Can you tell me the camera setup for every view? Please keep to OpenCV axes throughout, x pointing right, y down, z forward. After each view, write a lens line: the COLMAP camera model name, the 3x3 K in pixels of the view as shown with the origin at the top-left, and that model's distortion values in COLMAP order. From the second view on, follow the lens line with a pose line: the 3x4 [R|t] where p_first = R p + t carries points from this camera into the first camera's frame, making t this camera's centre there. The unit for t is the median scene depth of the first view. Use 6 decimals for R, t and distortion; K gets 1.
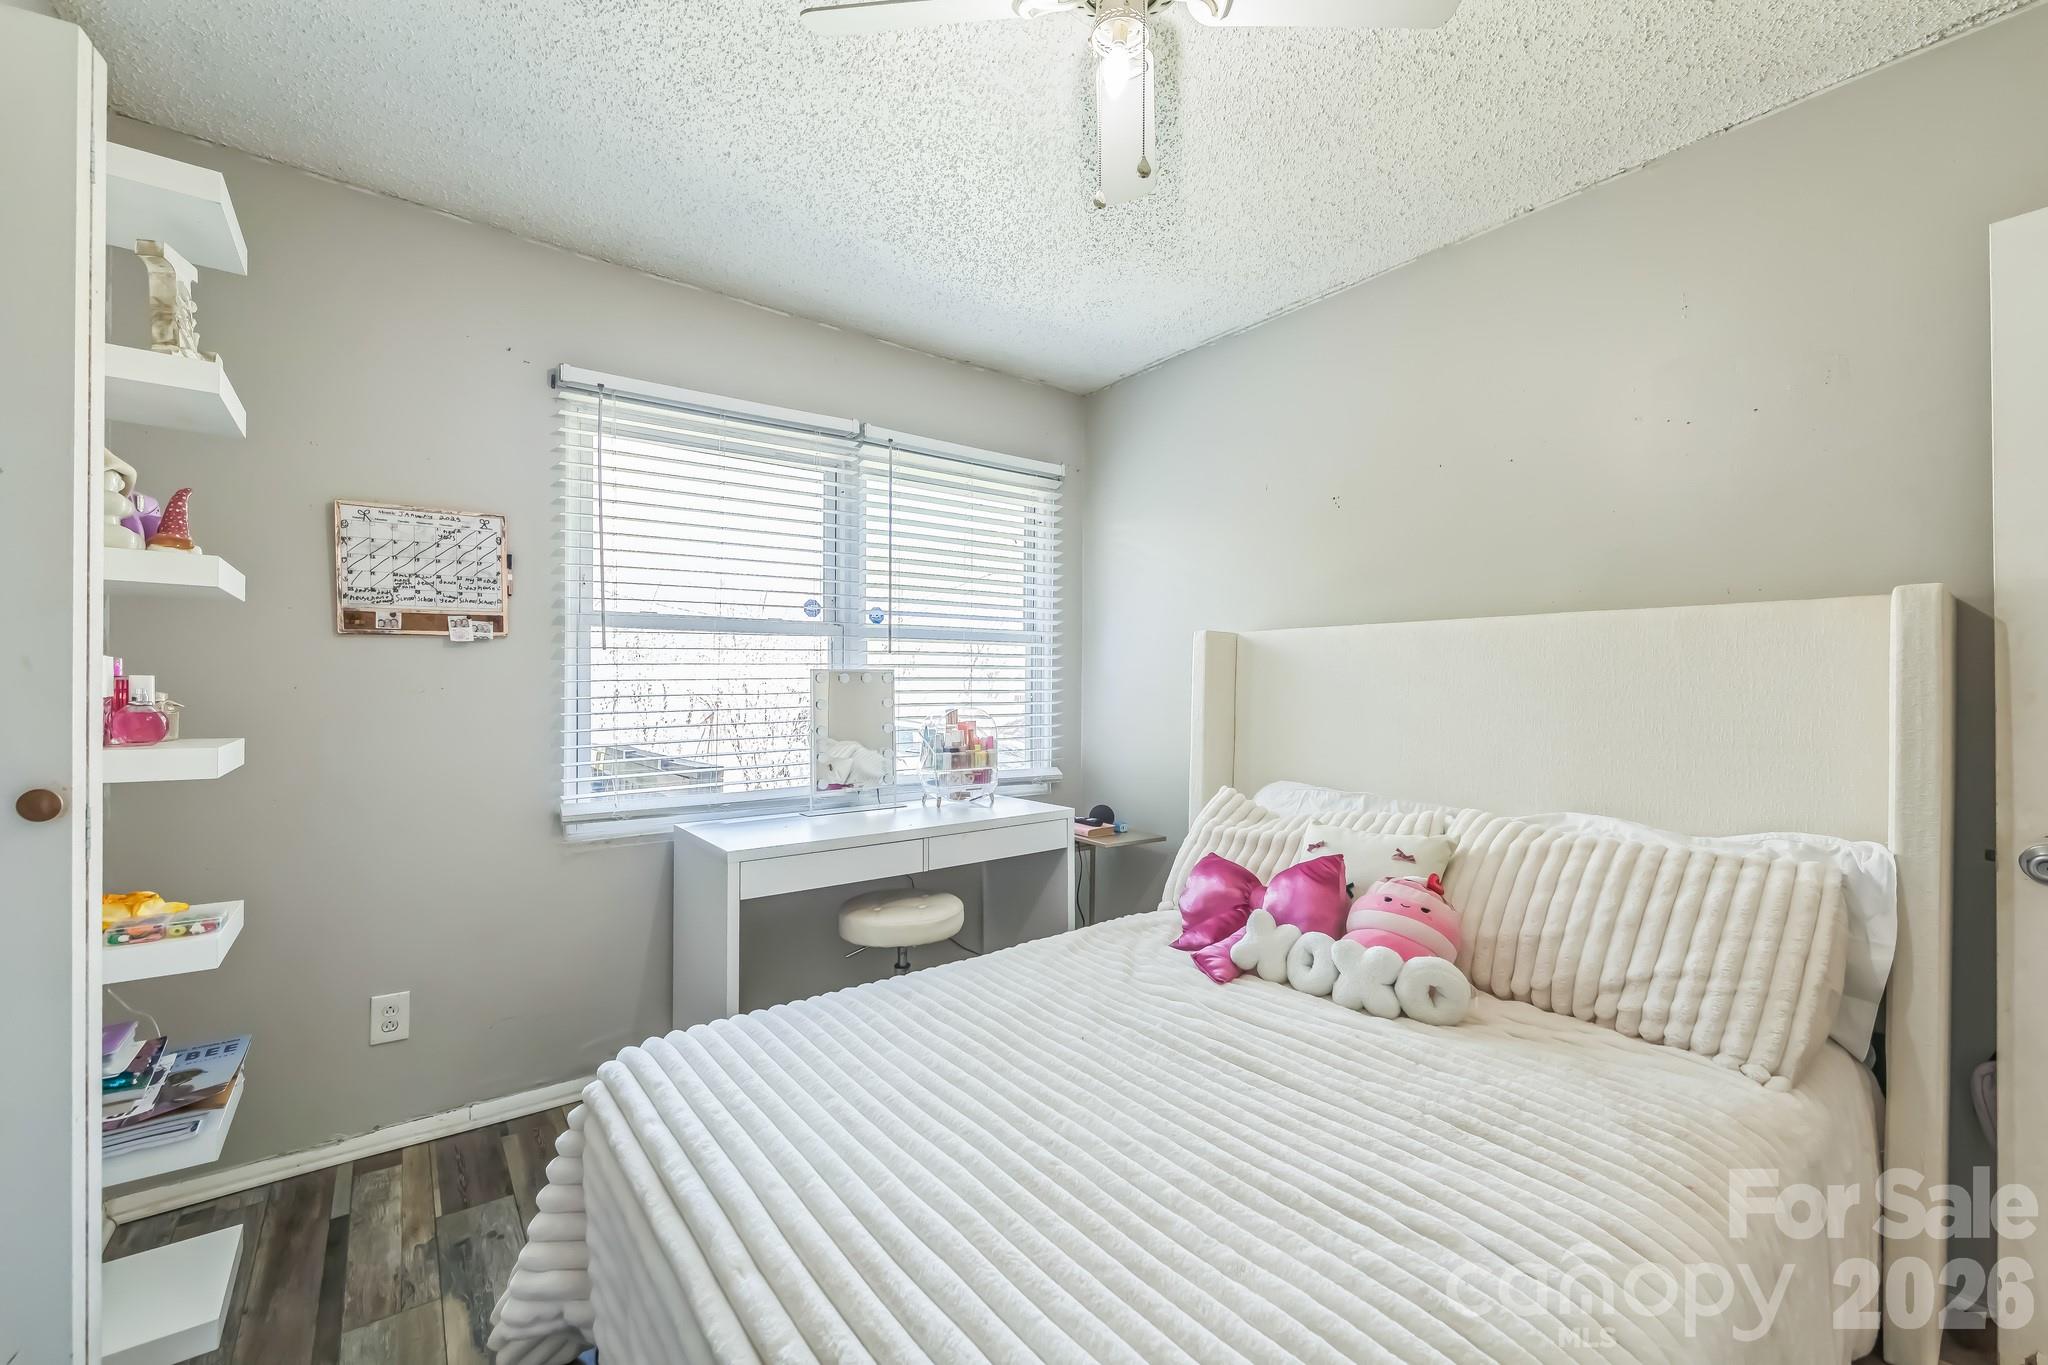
lens RADIAL K [[817.8, 0, 1026.5], [0, 817.8, 678.7], [0, 0, 1]] dist [-0.003810, -0.000059]
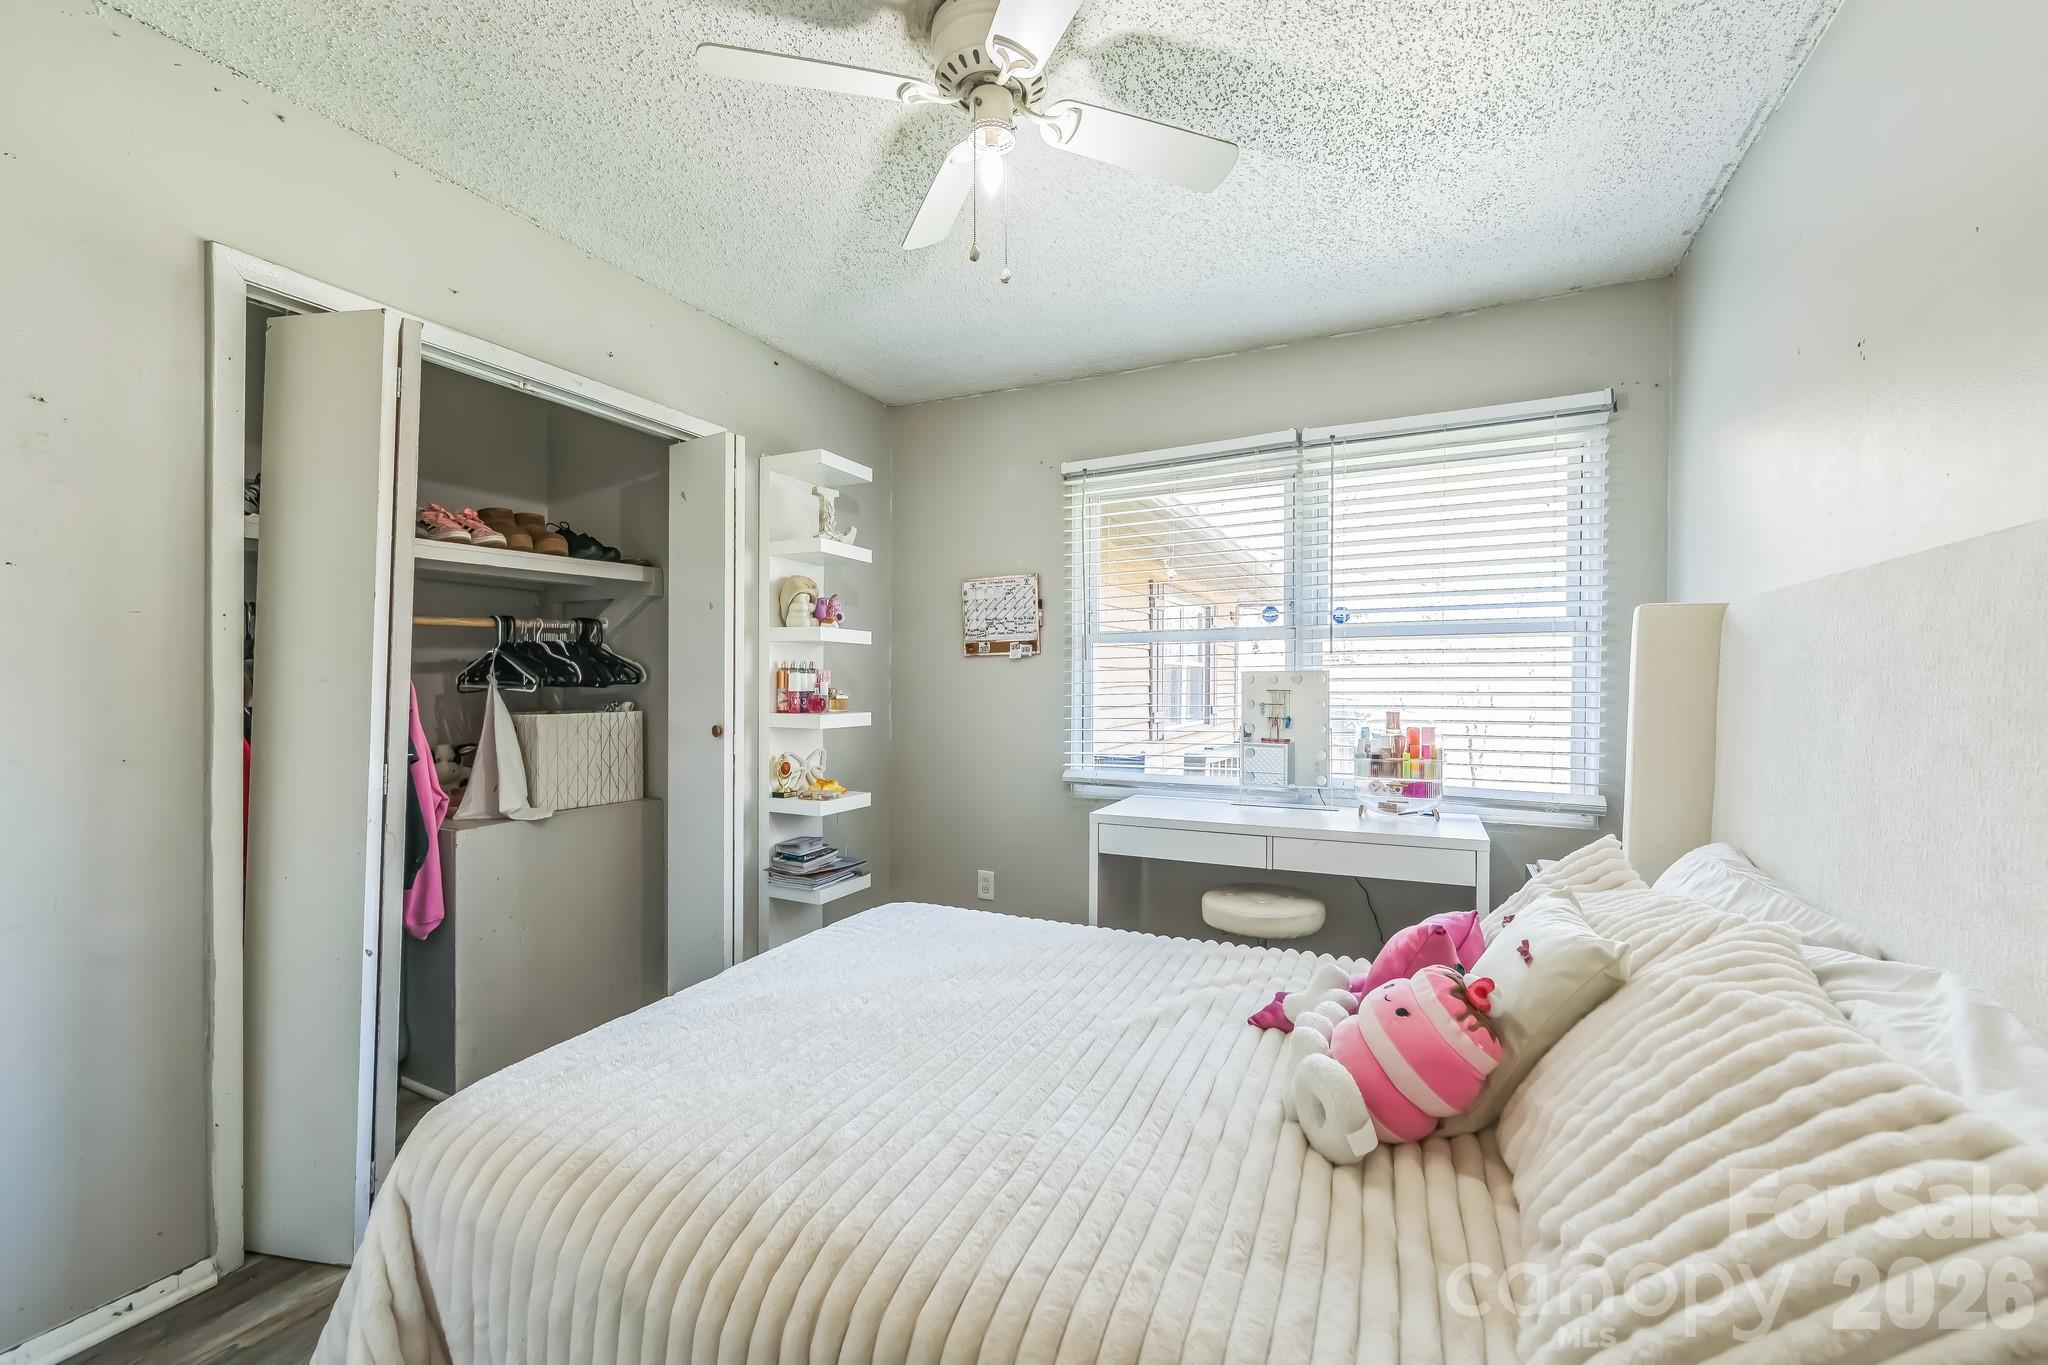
lens RADIAL K [[817.8, 0, 1027.2], [0, 817.8, 686.1], [0, 0, 1]] dist [-0.003810, -0.000059]
pose [[0.459546, -0.001671, -0.888152, 0.555480], [0.005334, 0.999985, 0.000879, 0.005148], [0.888138, -0.005142, 0.459548, 0.228040]]
